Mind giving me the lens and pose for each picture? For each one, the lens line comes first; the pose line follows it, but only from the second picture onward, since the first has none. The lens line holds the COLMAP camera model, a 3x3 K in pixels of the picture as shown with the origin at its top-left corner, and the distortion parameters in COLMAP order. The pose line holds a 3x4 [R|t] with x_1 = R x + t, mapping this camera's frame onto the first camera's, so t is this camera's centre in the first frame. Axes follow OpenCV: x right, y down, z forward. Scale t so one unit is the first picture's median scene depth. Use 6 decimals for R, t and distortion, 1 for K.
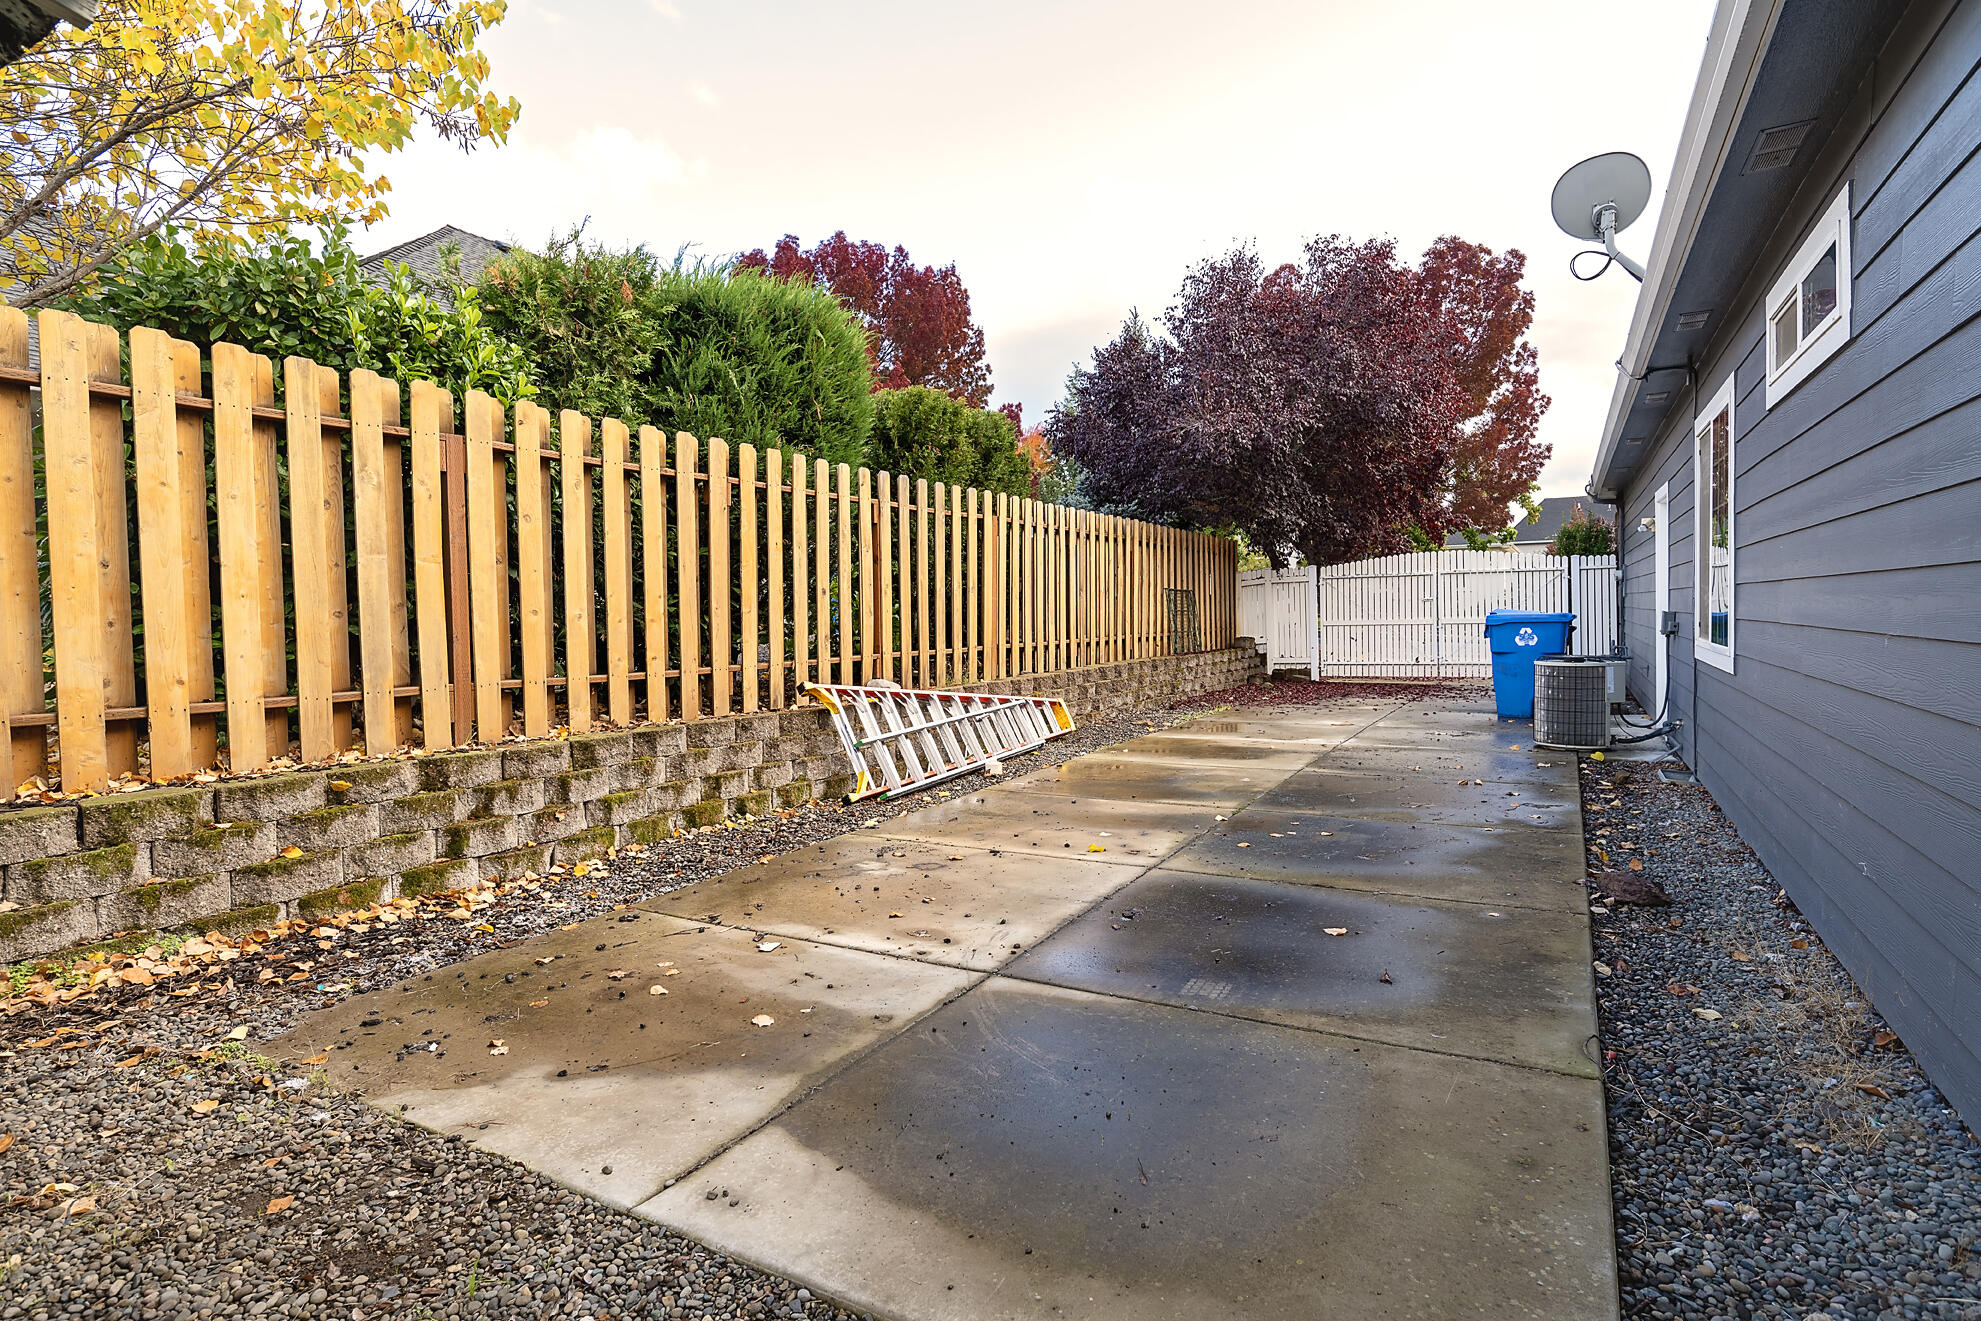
lens RADIAL K [[998.0, 0, 987.7], [0, 998.0, 650.2], [0, 0, 1]] dist [-0.006770, -0.000355]
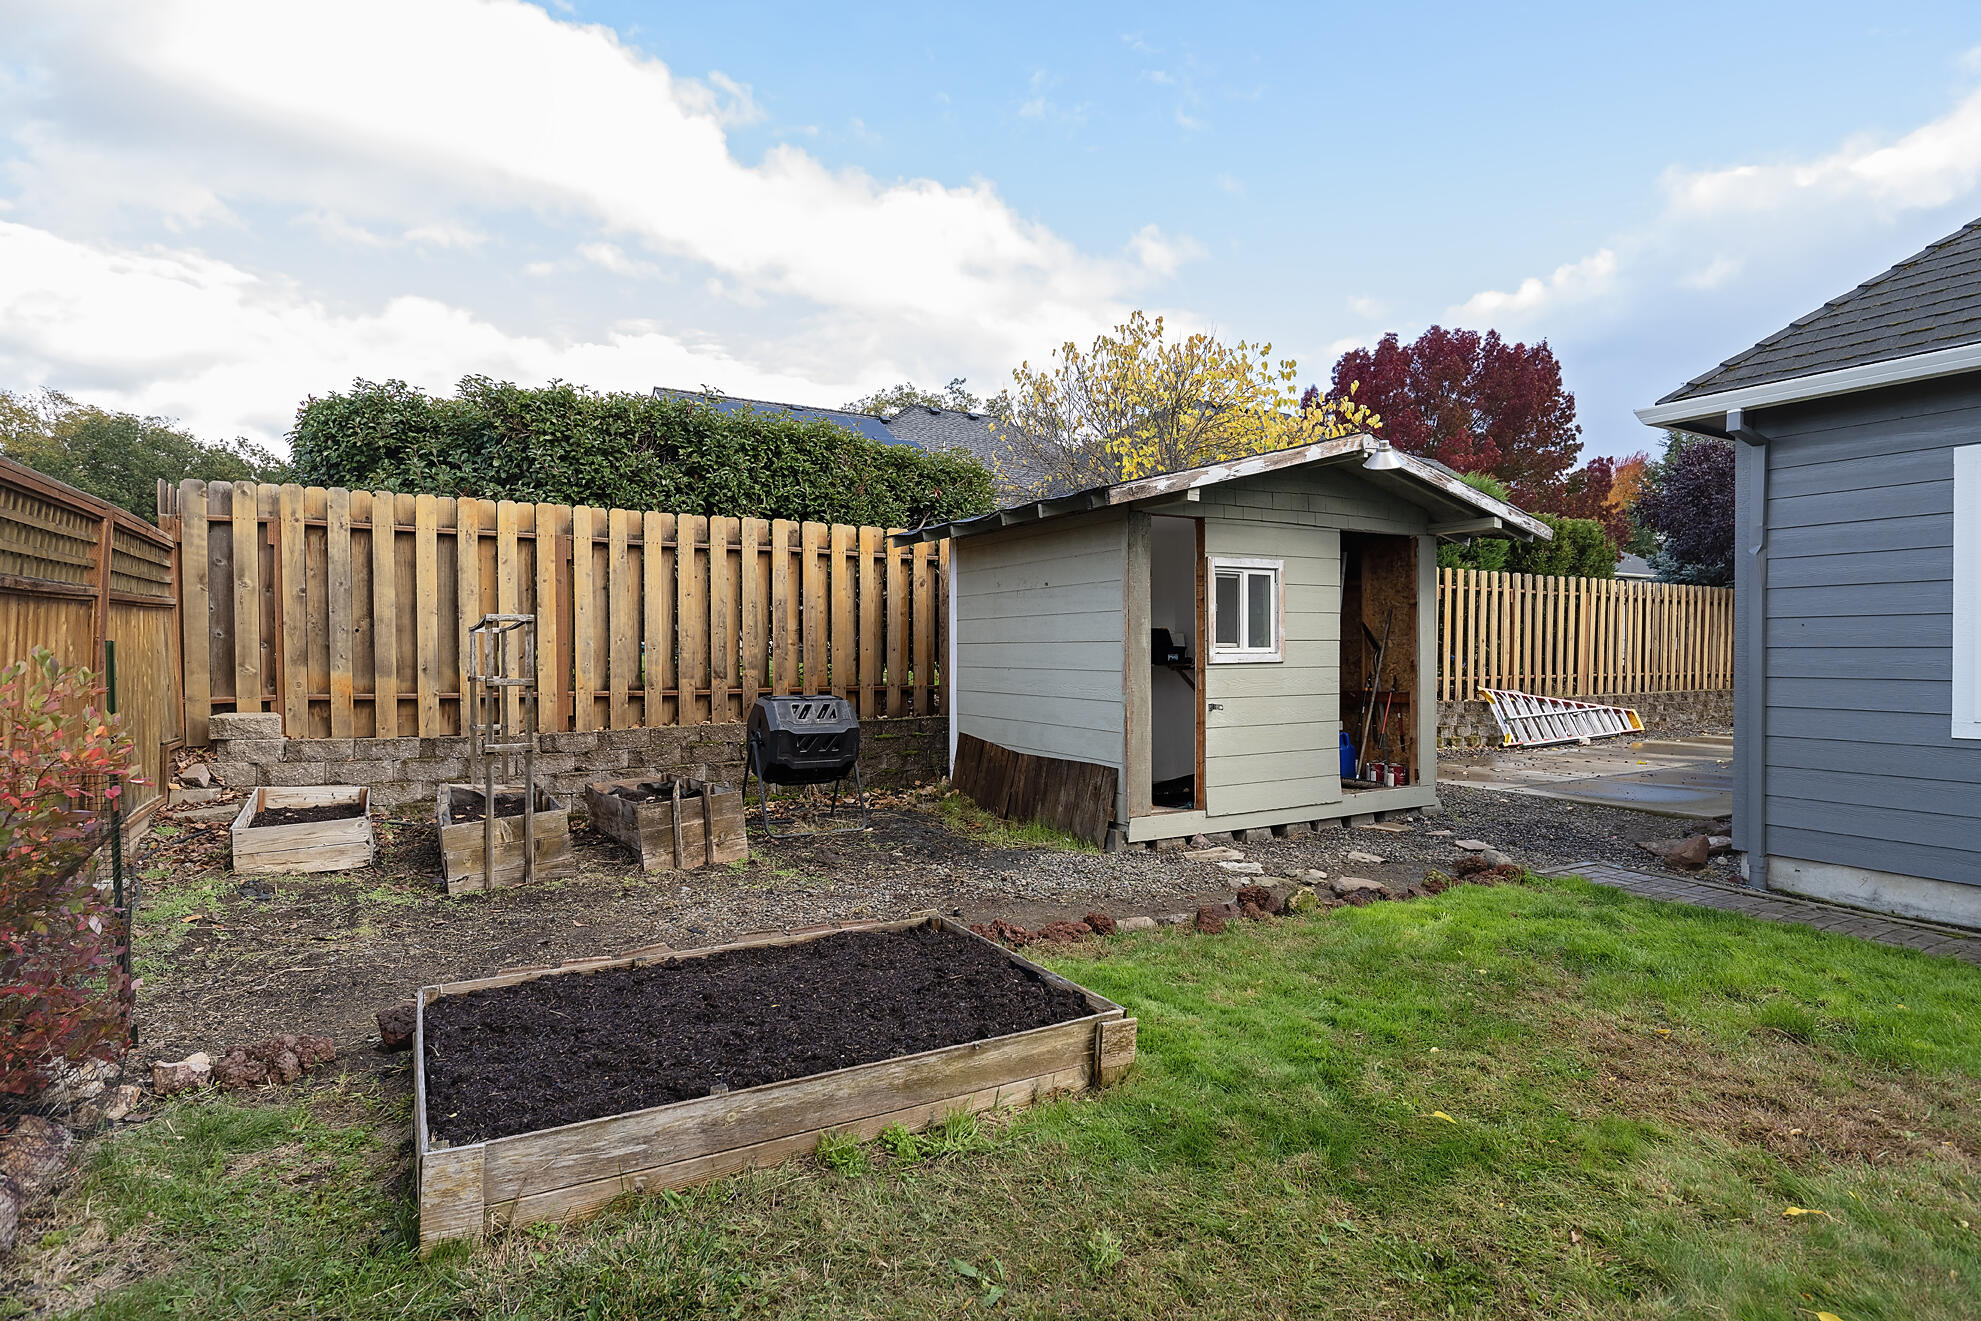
lens RADIAL K [[998.0, 0, 995.4], [0, 998.0, 660.9], [0, 0, 1]] dist [-0.006770, -0.000355]
pose [[0.868315, 0.025459, -0.495359, -0.024240], [-0.036700, 0.999242, -0.012975, 0.028880], [0.494653, 0.029446, 0.868592, -0.839906]]
